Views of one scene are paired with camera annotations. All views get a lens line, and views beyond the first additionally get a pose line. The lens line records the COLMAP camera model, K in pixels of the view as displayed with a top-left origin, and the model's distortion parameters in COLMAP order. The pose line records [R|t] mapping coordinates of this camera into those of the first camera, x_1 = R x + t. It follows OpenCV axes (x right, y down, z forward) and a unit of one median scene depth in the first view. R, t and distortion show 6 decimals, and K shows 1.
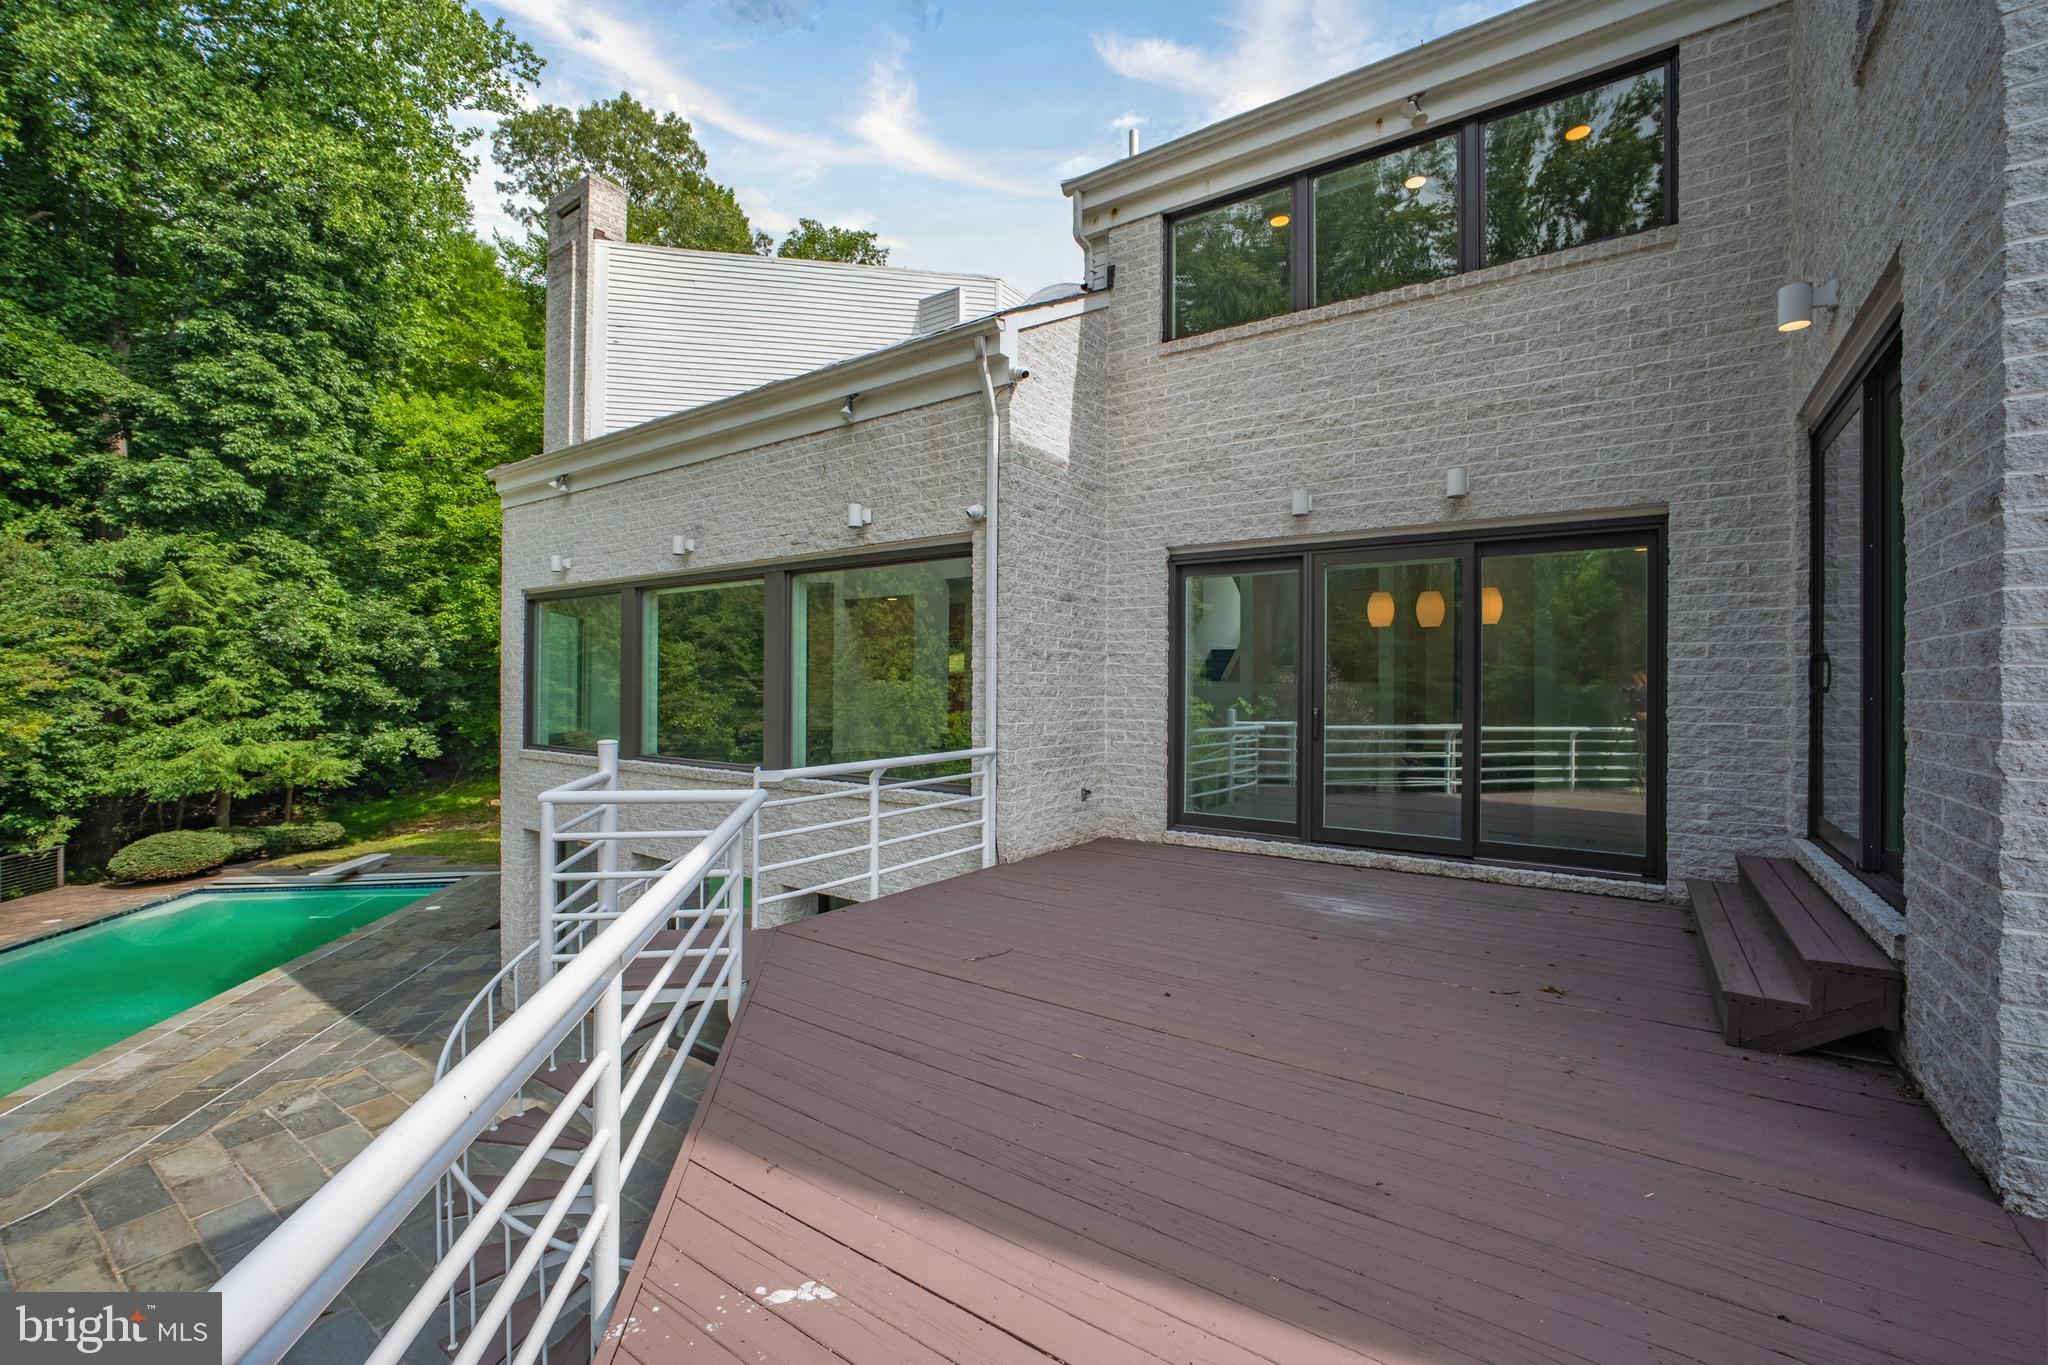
lens RADIAL K [[859.0, 0, 1024.0], [0, 859.0, 682.5], [0, 0, 1]] dist [-0.037612, 0.013681]
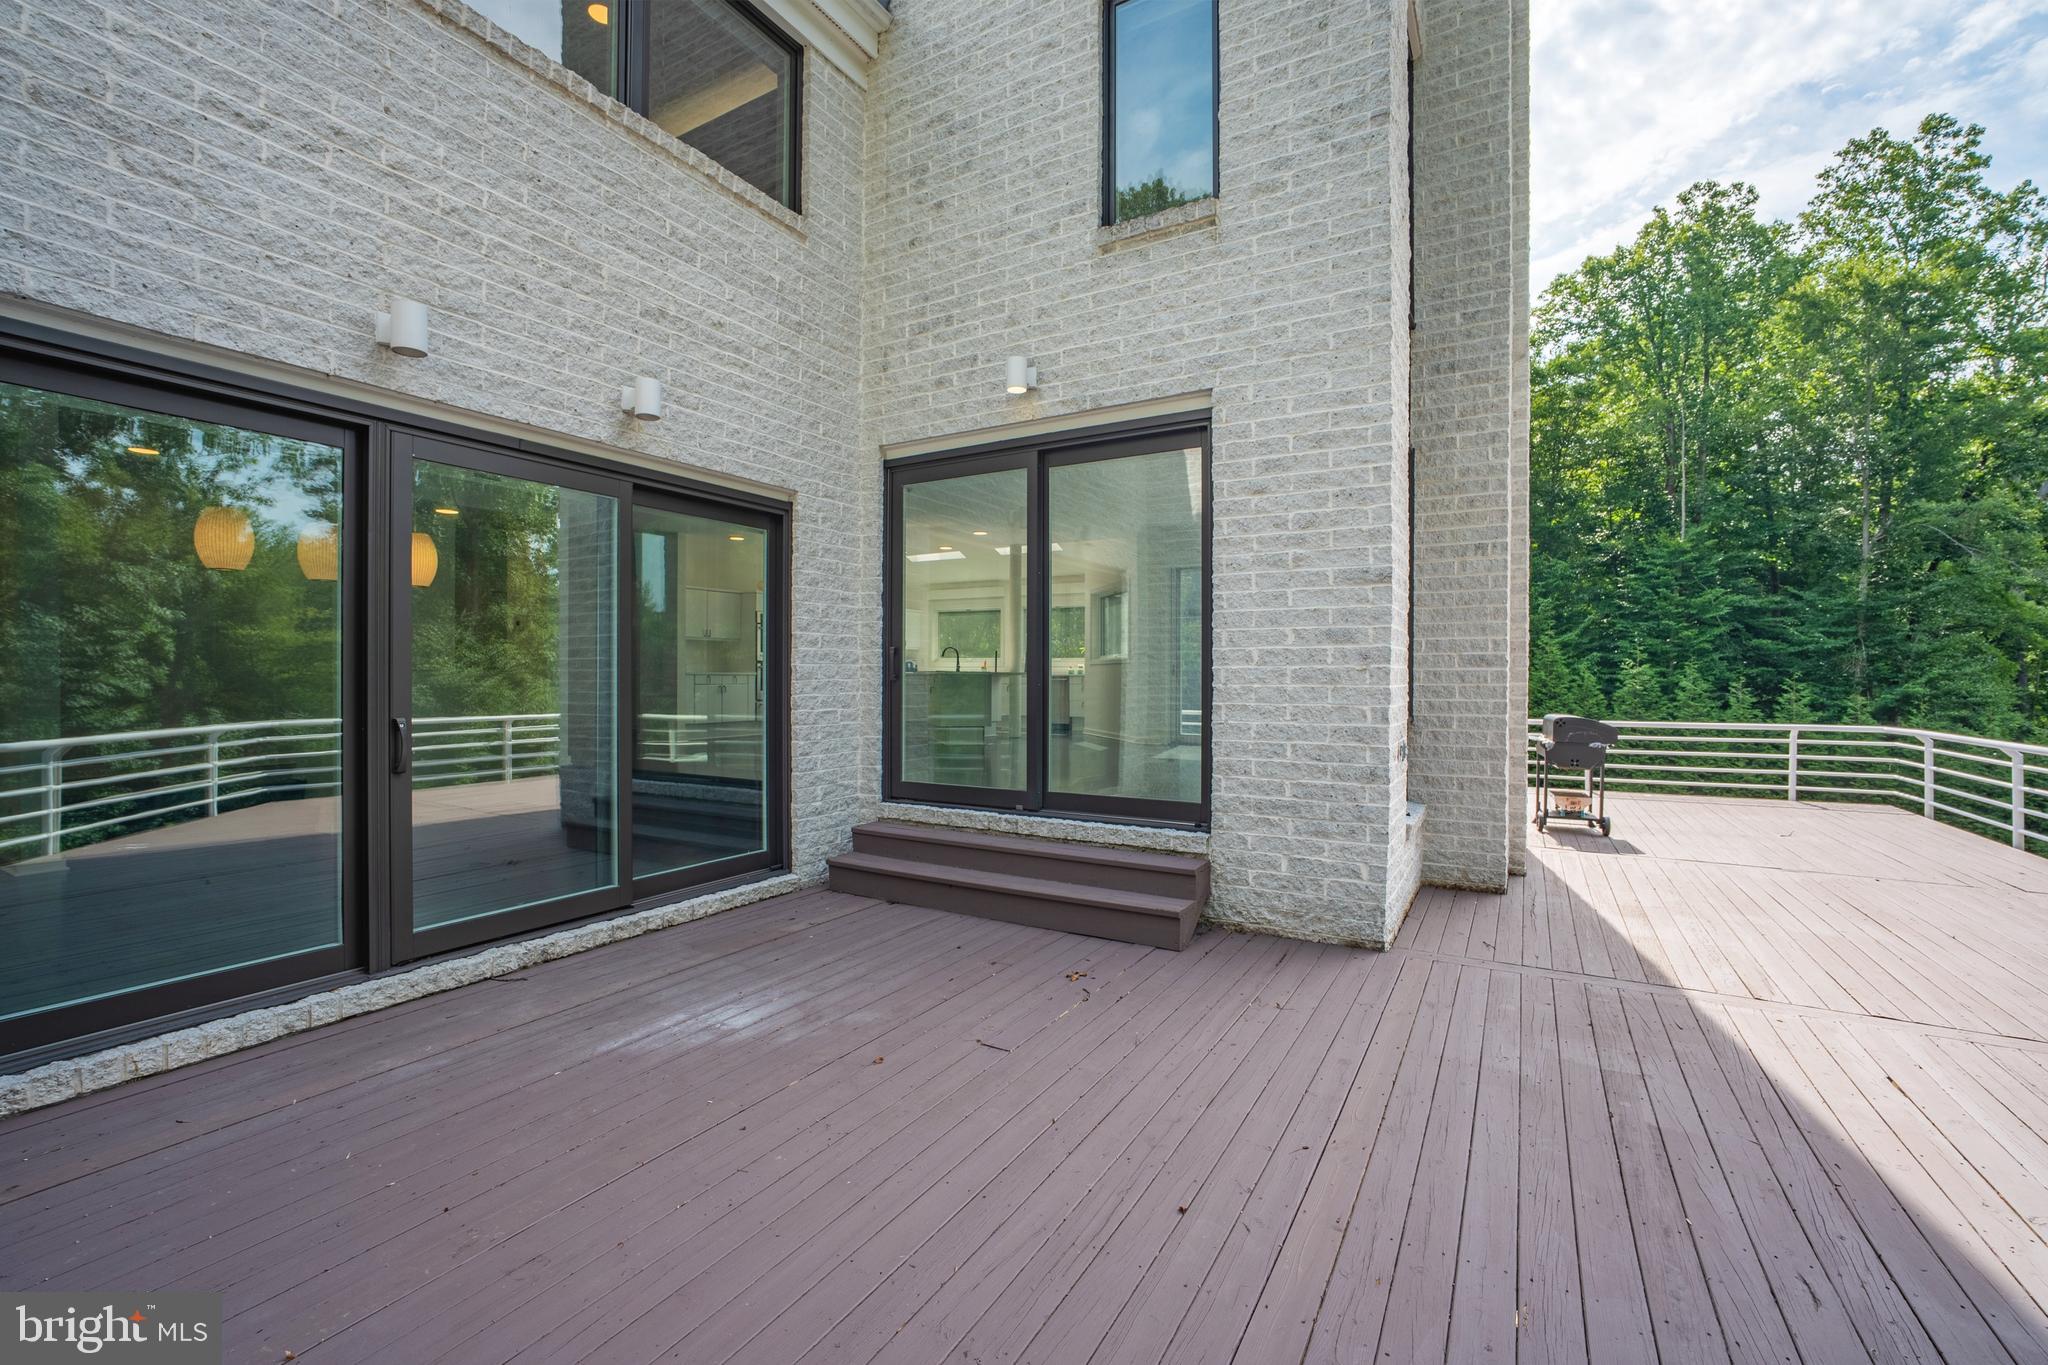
lens RADIAL K [[864.4, 0, 1026.6], [0, 864.4, 678.6], [0, 0, 1]] dist [-0.036477, 0.013925]
pose [[-0.082982, -0.008668, 0.996513, -0.074636], [-0.006098, 0.999948, 0.008190, -0.000366], [-0.996532, -0.005397, -0.083031, 0.215238]]
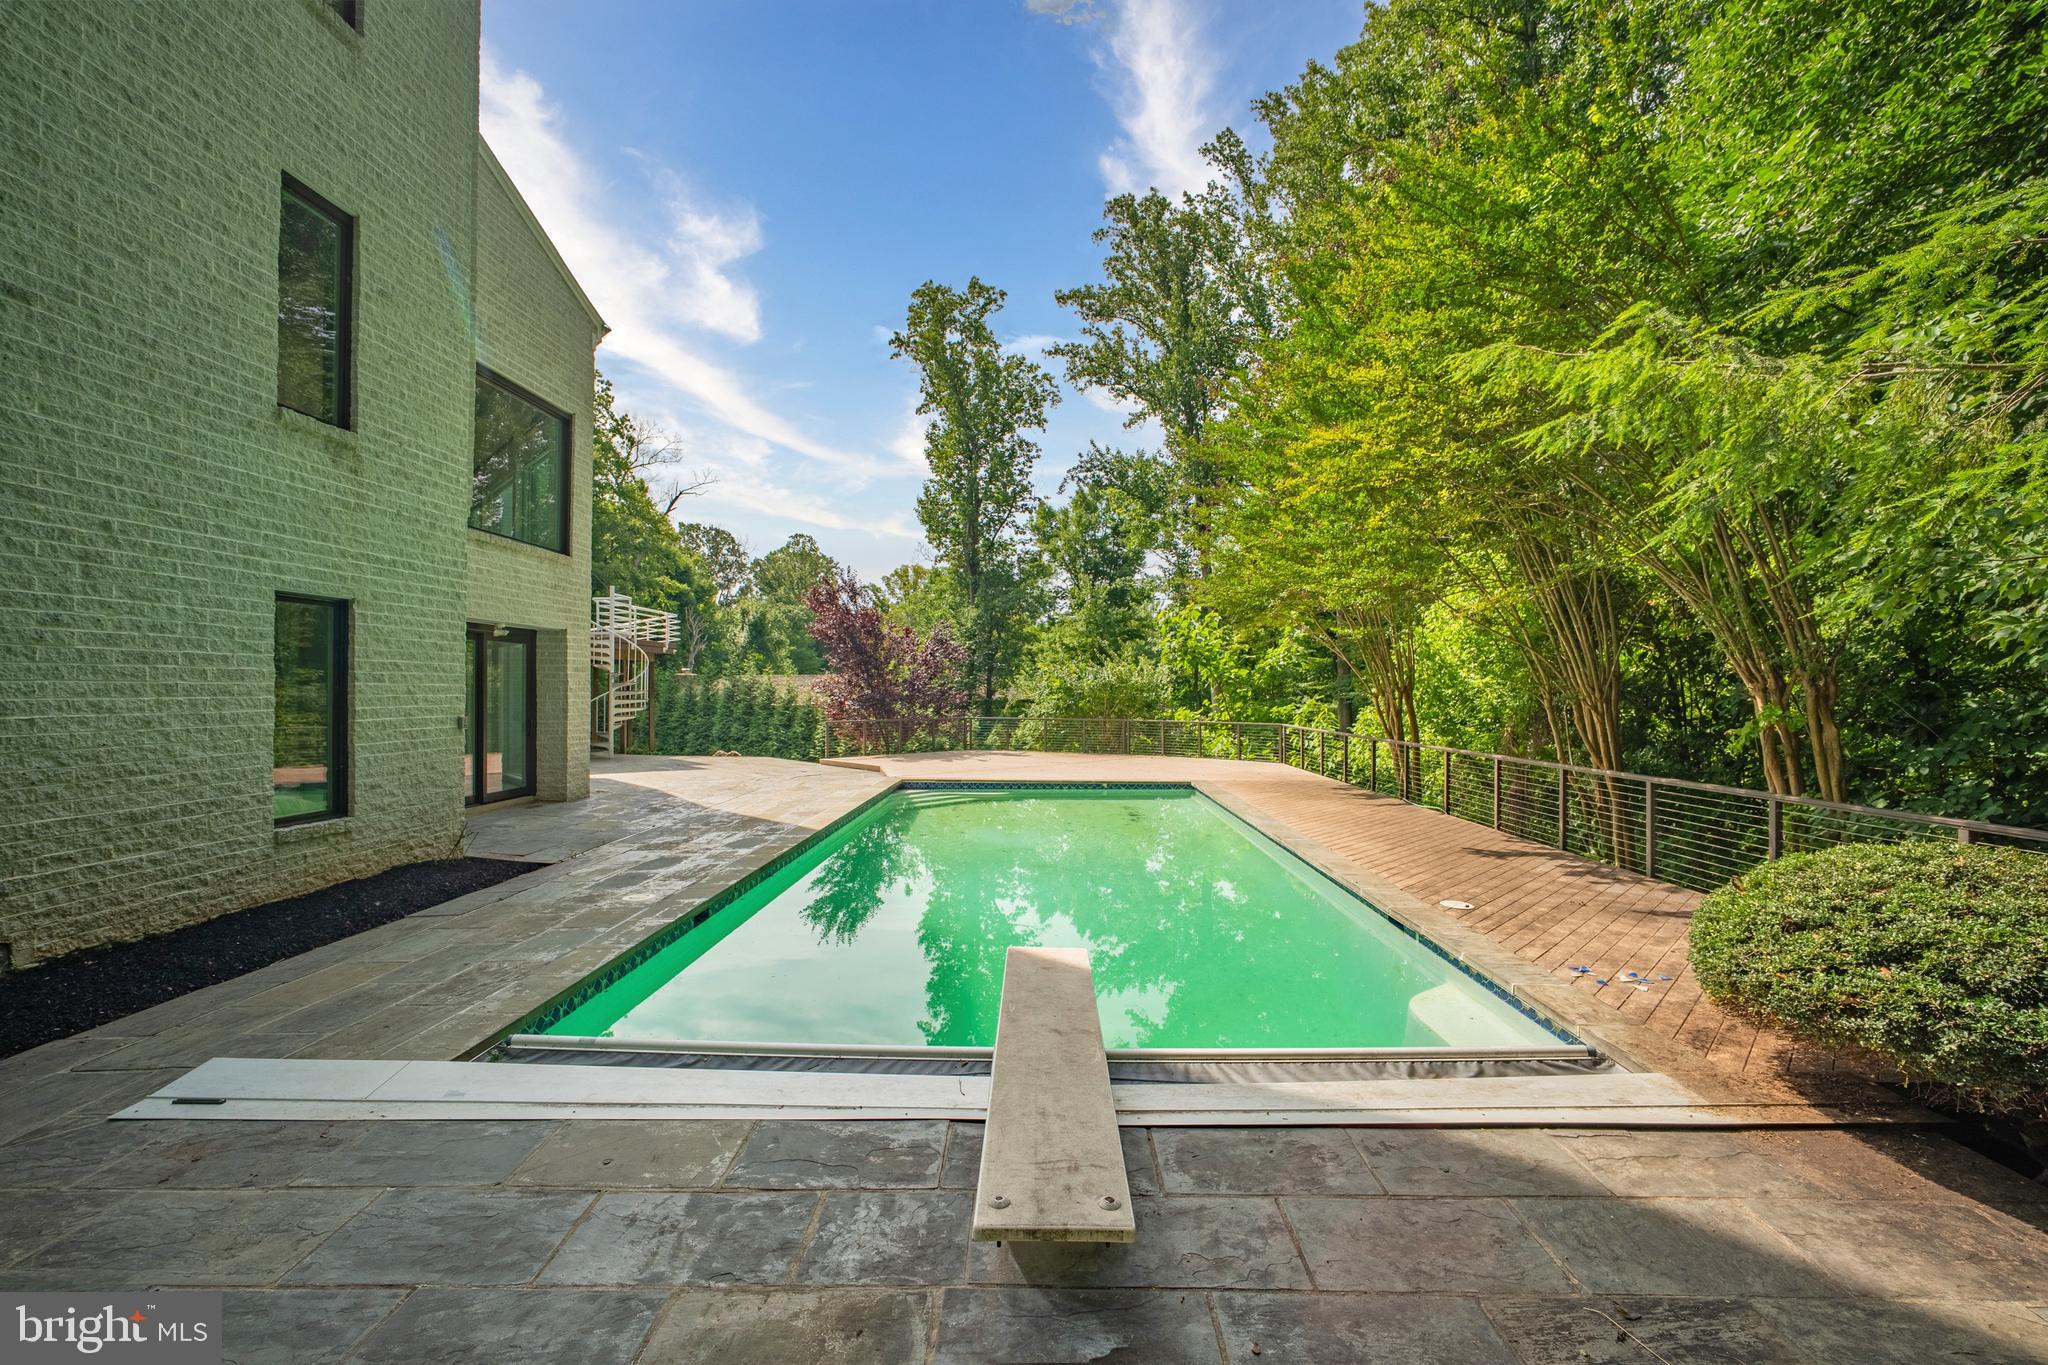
lens RADIAL K [[864.4, 0, 1026.6], [0, 864.4, 678.6], [0, 0, 1]] dist [-0.036477, 0.013925]
pose [[-0.980677, -0.003904, 0.195597, -0.775397], [-0.006883, 0.999870, -0.014553, 0.133489], [-0.195515, -0.015618, -0.980576, 1.103792]]
